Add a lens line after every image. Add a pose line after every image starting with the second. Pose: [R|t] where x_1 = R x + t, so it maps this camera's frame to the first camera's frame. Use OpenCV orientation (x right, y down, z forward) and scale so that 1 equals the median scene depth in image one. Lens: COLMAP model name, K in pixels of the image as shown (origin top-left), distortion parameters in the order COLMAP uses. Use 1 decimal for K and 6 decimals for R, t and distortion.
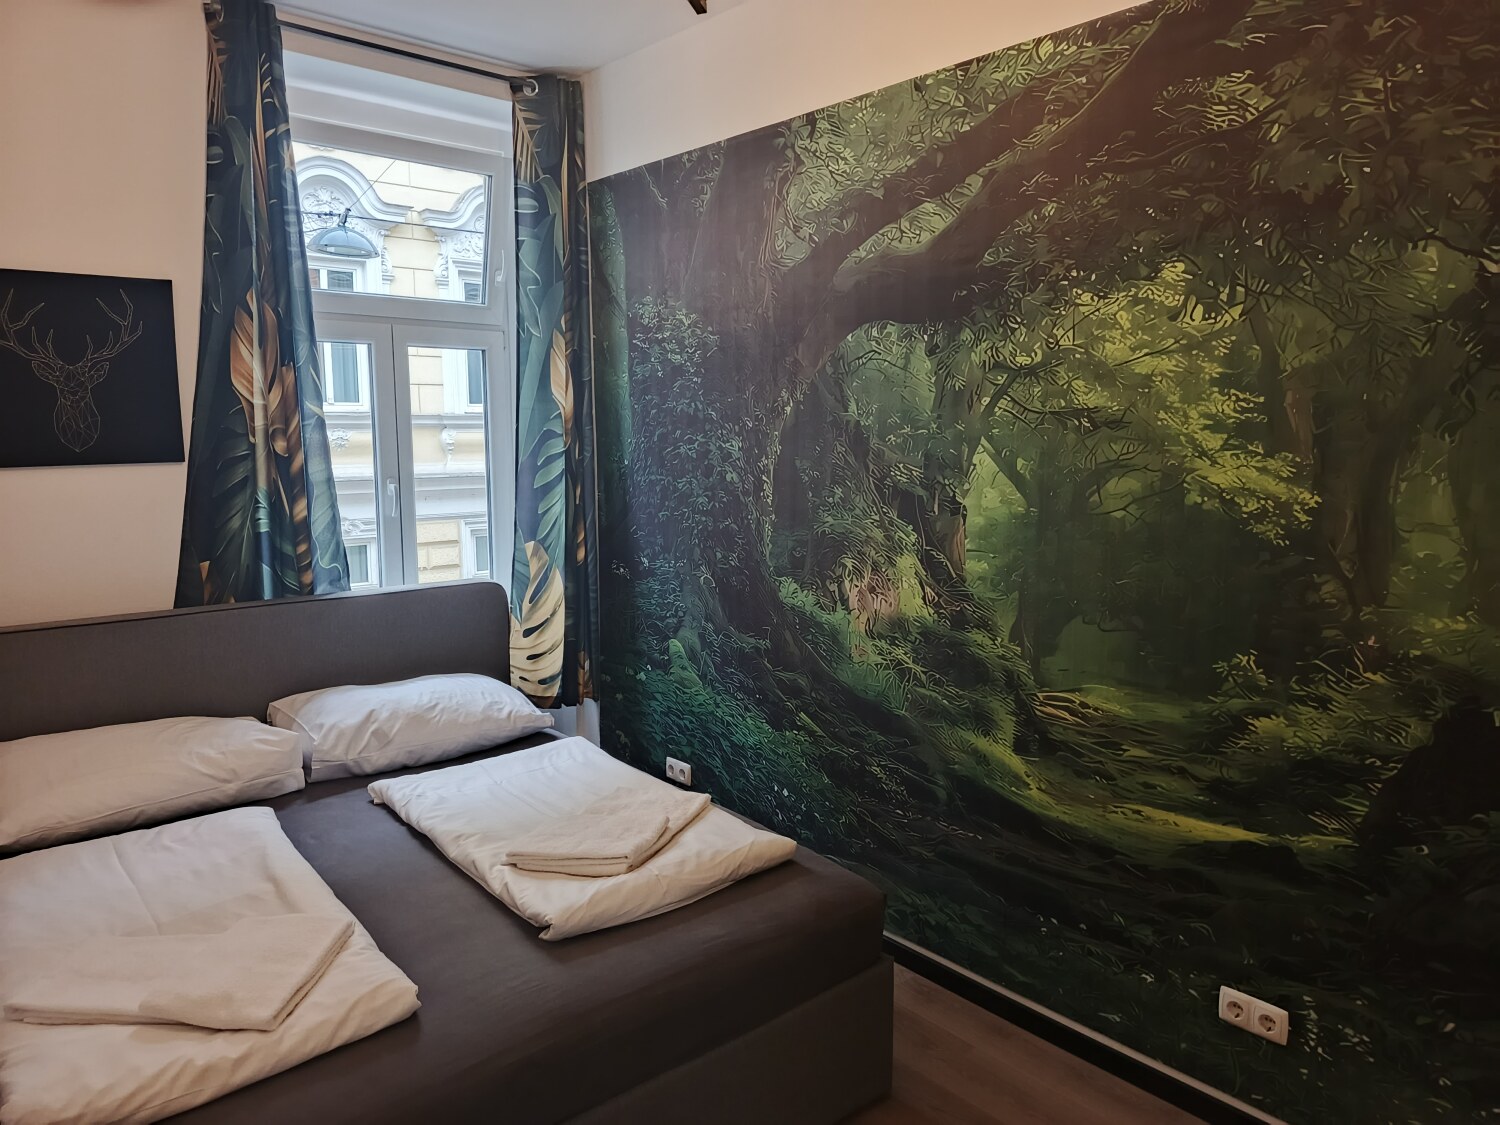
lens RADIAL K [[1044.3, 0, 771.7], [0, 1044.3, 544.2], [0, 0, 1]] dist [0.055817, -0.069104]
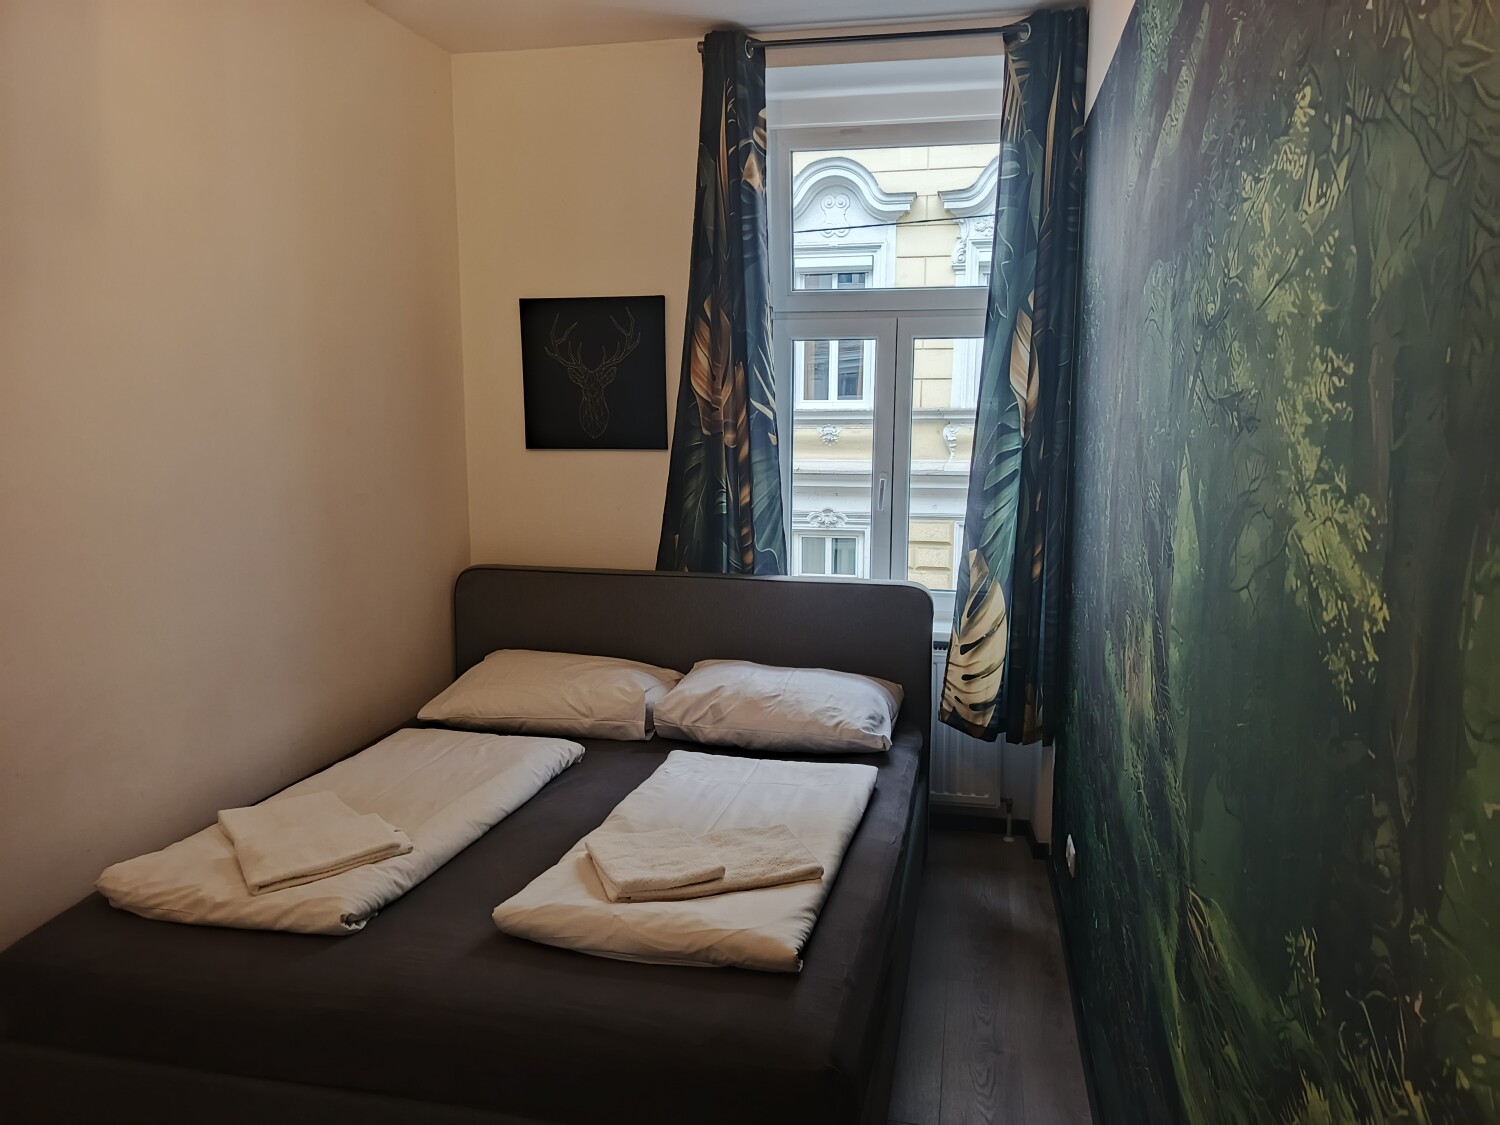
lens RADIAL K [[1047.8, 0, 759.1], [0, 1047.8, 541.9], [0, 0, 1]] dist [0.112840, -0.171226]
pose [[0.589491, 0.101509, -0.801371, 0.437118], [-0.099420, 0.993647, 0.052731, -0.043312], [0.801633, 0.048588, 0.595839, 0.355994]]
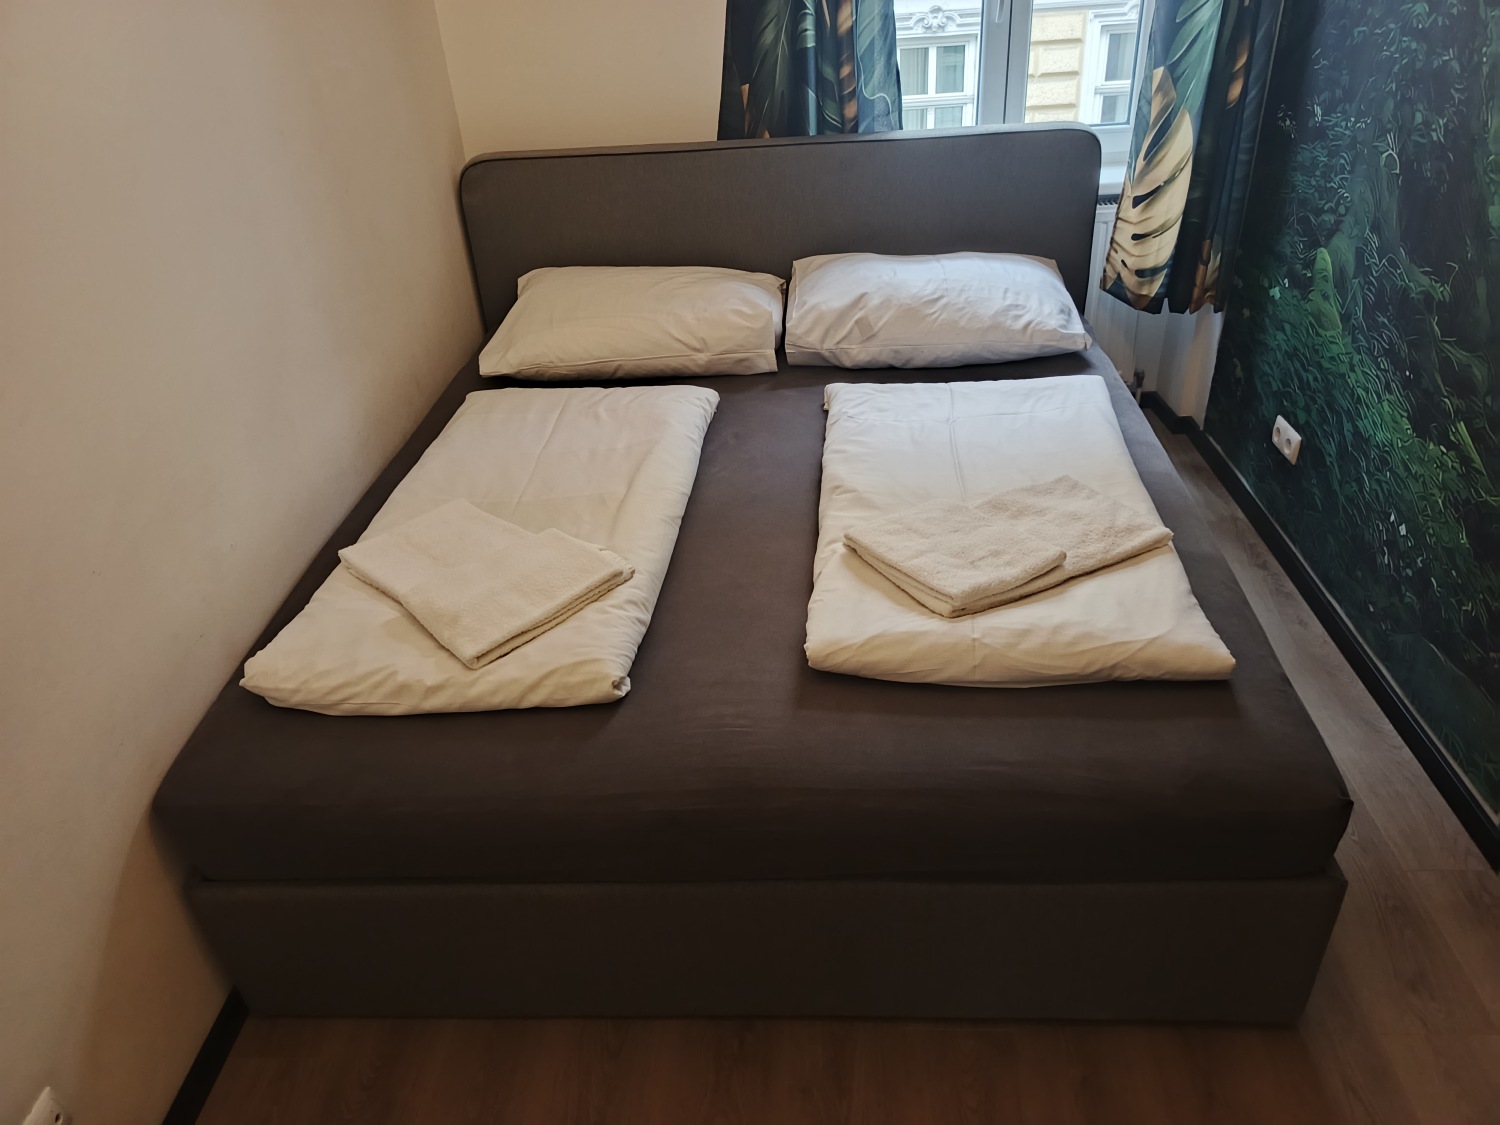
lens RADIAL K [[1037.3, 0, 745.2], [0, 1037.3, 563.6], [0, 0, 1]] dist [0.042799, -0.049144]
pose [[0.707386, 0.342875, -0.618096, 0.131006], [-0.016168, 0.882084, 0.470814, -0.039194], [0.706643, -0.323054, 0.629517, 0.306660]]
